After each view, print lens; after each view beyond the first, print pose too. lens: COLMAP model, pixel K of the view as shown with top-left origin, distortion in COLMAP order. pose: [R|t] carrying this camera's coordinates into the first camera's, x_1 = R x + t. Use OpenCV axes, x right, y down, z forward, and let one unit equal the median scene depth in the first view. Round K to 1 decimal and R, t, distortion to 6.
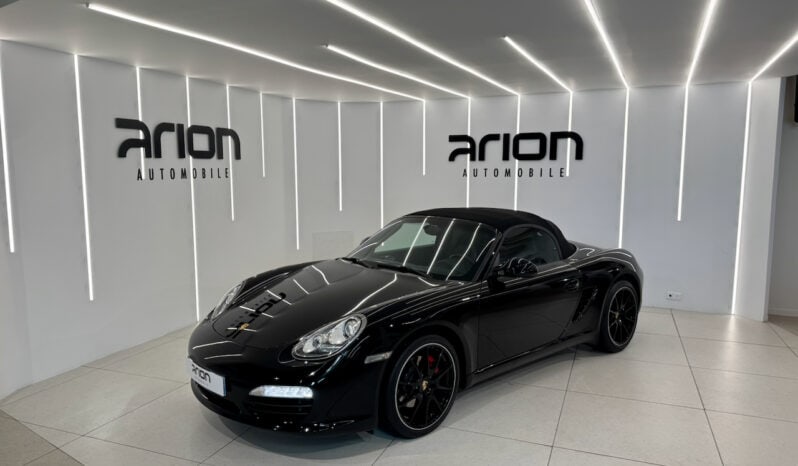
lens RADIAL K [[564.8, 0, 399.0], [0, 564.8, 233.0], [0, 0, 1]] dist [0.080503, -0.130618]
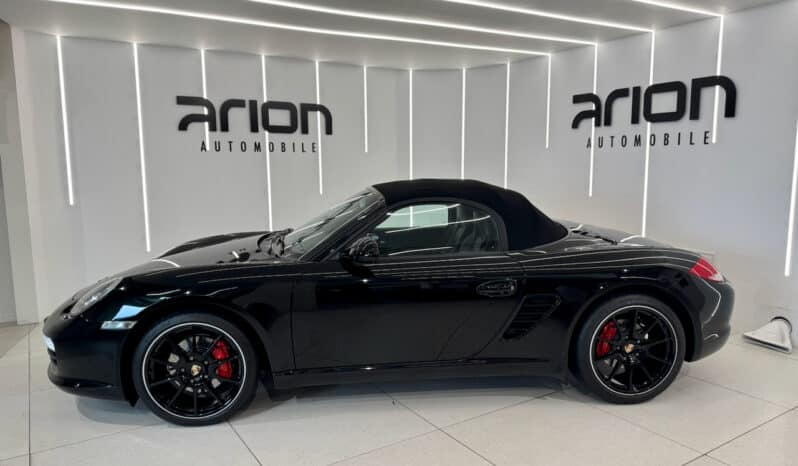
lens RADIAL K [[564.8, 0, 399.0], [0, 564.8, 233.0], [0, 0, 1]] dist [0.080503, -0.130618]
pose [[0.813383, 0.067211, -0.577833, 0.386197], [-0.058344, 0.997720, 0.033924, 0.004859], [0.578795, 0.006120, 0.815450, 0.233559]]
